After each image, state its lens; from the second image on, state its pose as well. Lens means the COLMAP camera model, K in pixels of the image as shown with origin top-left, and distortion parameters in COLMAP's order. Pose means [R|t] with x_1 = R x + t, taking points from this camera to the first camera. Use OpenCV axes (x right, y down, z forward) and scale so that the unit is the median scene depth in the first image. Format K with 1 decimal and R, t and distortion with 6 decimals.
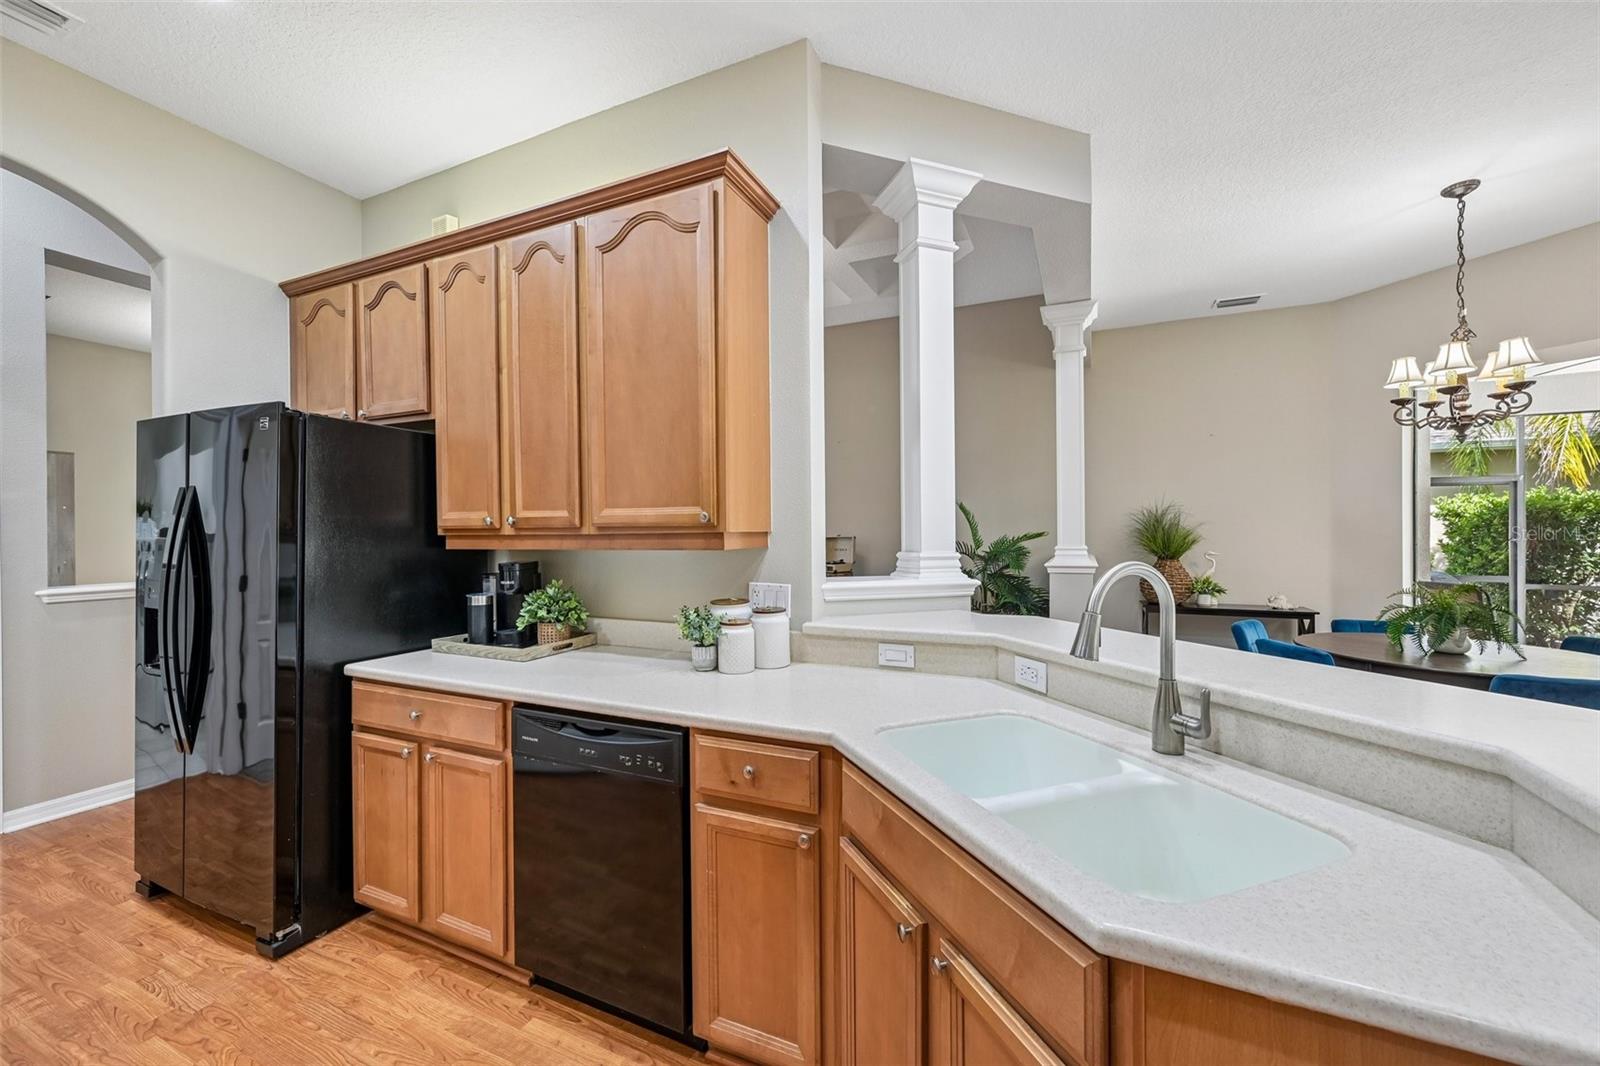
lens RADIAL K [[631.3, 0, 798.8], [0, 631.3, 534.4], [0, 0, 1]] dist [-0.000249, -0.000004]
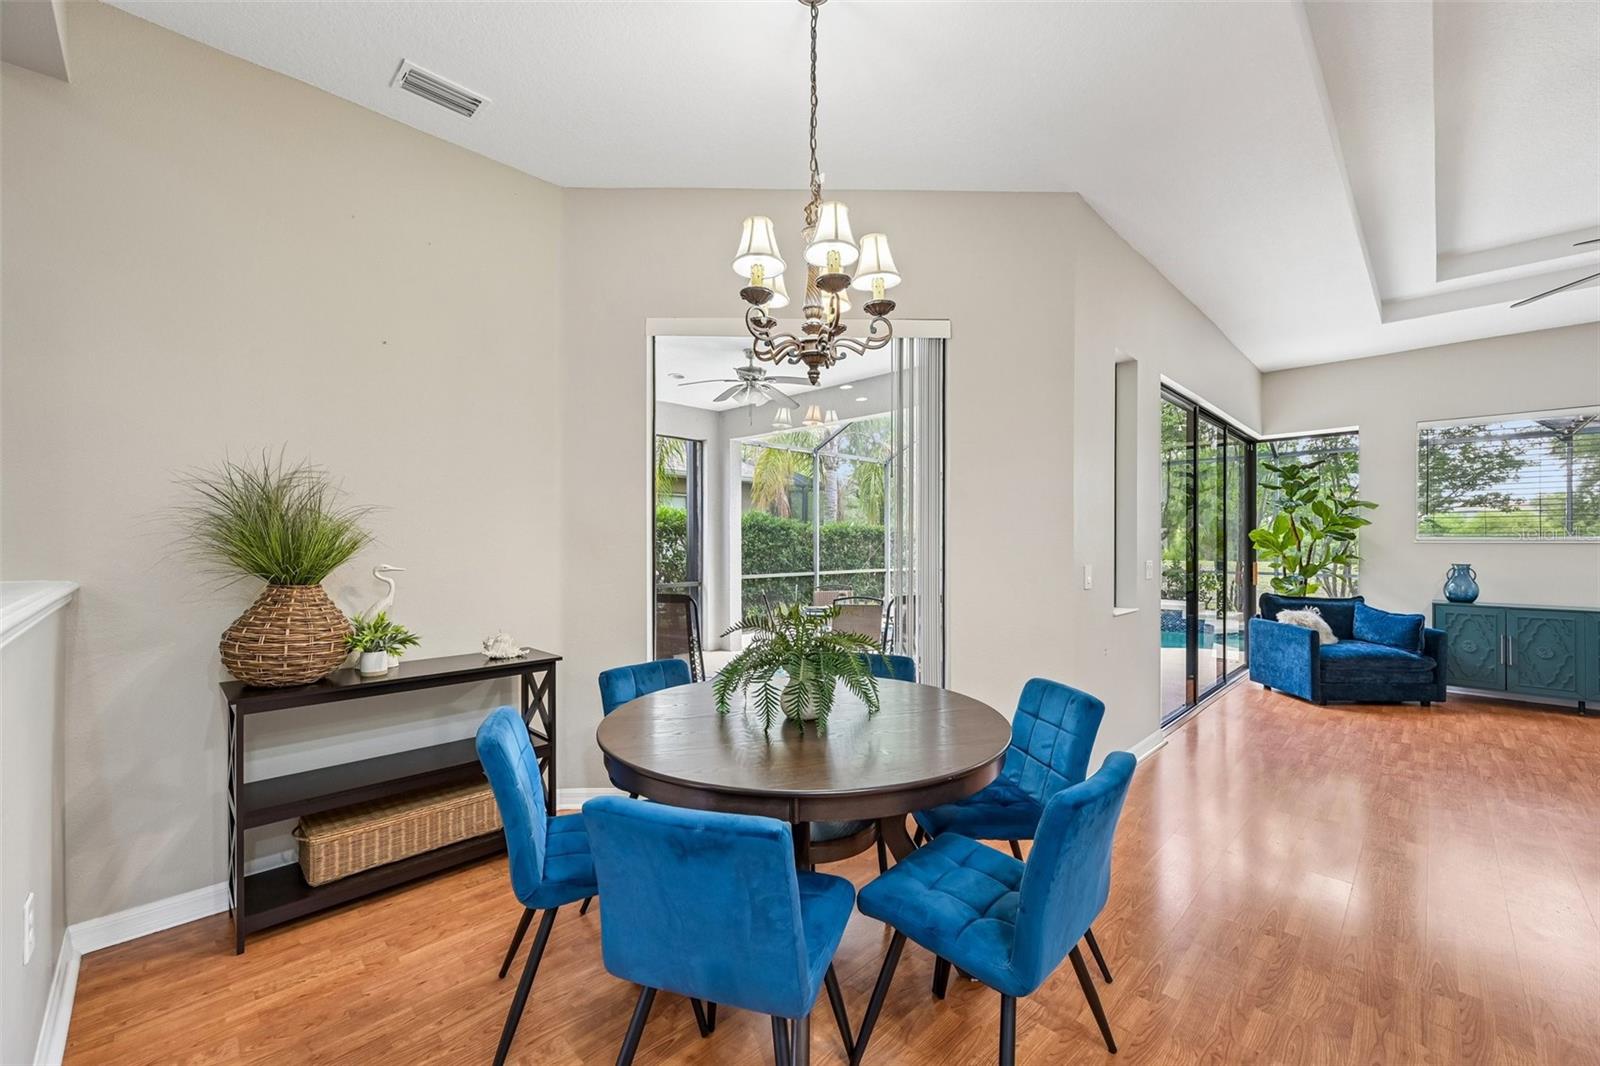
lens RADIAL K [[633.5, 0, 803.9], [0, 633.5, 542.7], [0, 0, 1]] dist [-0.001478, -0.000172]
pose [[0.341179, 0.003725, 0.939991, 0.477816], [-0.000120, 0.999992, -0.003919, 0.018777], [-0.939998, 0.001224, 0.341176, 0.848089]]
